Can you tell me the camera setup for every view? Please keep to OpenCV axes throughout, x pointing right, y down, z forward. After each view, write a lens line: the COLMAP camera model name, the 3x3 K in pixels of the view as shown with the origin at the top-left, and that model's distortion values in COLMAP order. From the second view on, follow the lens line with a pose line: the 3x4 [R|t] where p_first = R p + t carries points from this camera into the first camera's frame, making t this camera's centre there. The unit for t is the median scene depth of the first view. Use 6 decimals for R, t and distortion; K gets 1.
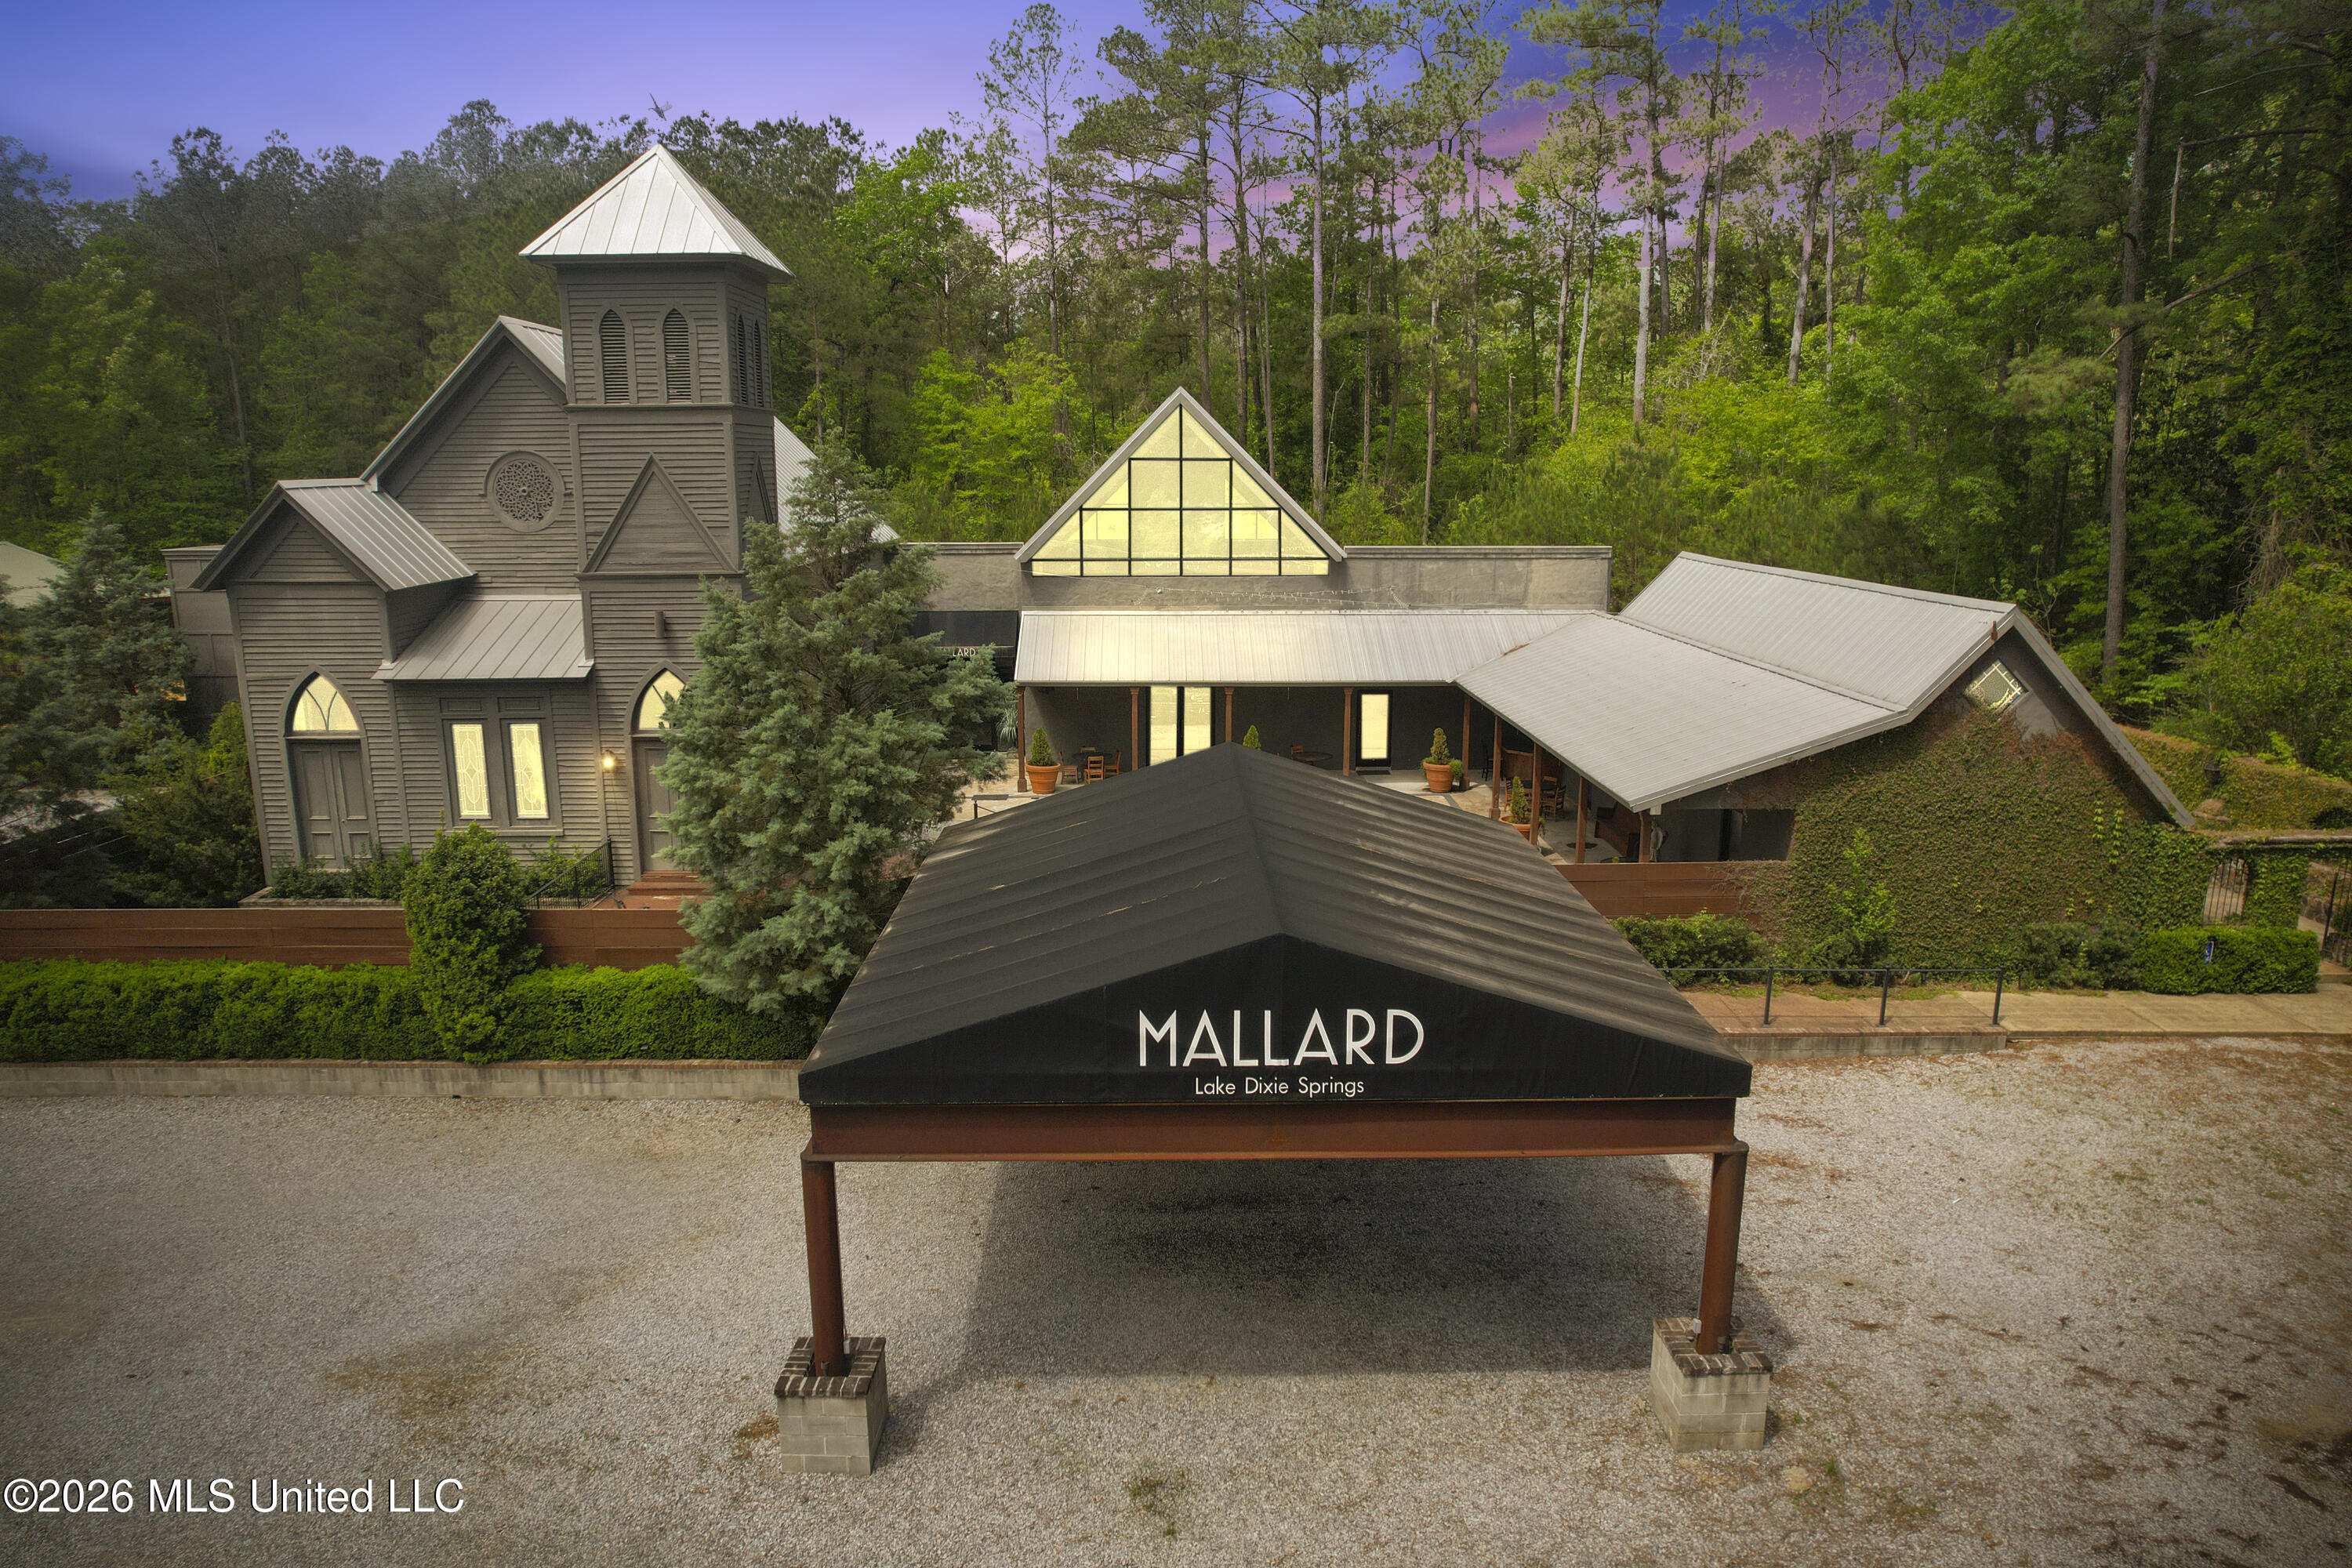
lens RADIAL K [[1498.9, 0, 1178.1], [0, 1498.9, 801.0], [0, 0, 1]] dist [-0.075900, 0.069853]
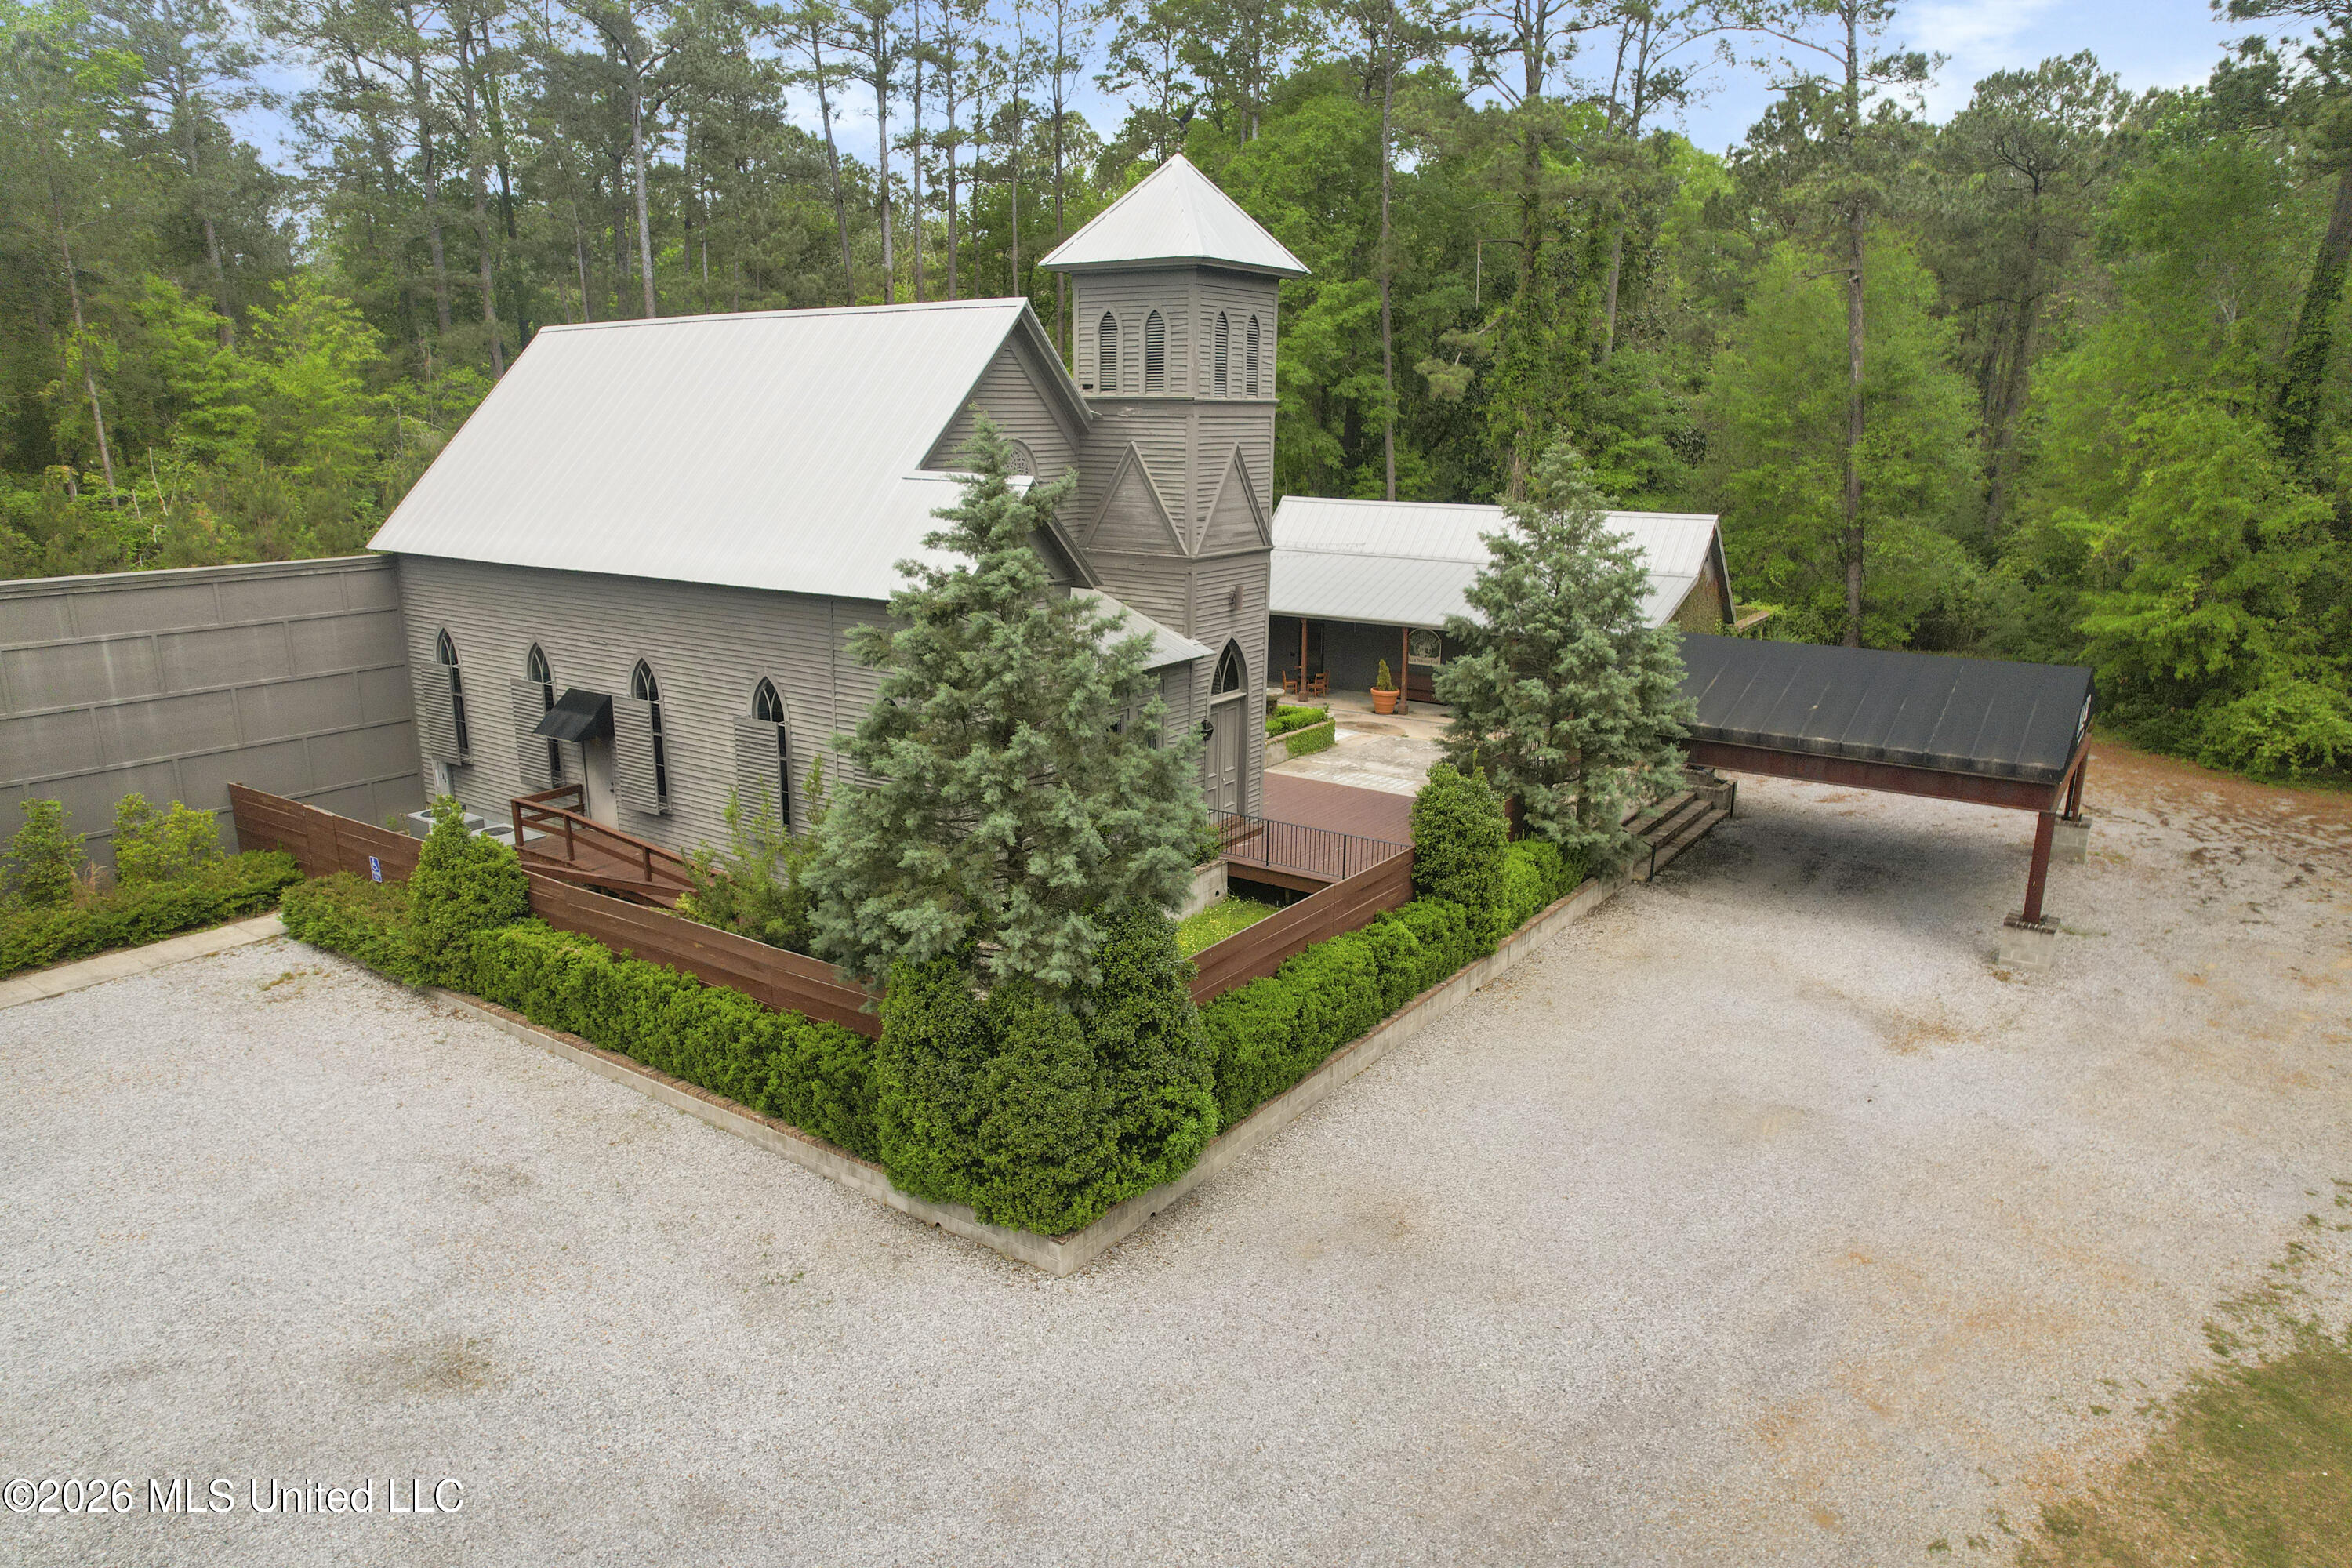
lens RADIAL K [[1498.9, 0, 1178.1], [0, 1498.9, 801.0], [0, 0, 1]] dist [-0.075900, 0.069853]
pose [[0.585642, -0.202661, 0.784826, -1.508294], [0.171827, 0.977274, 0.124138, -0.137733], [-0.792148, 0.062154, 0.607156, 0.432458]]
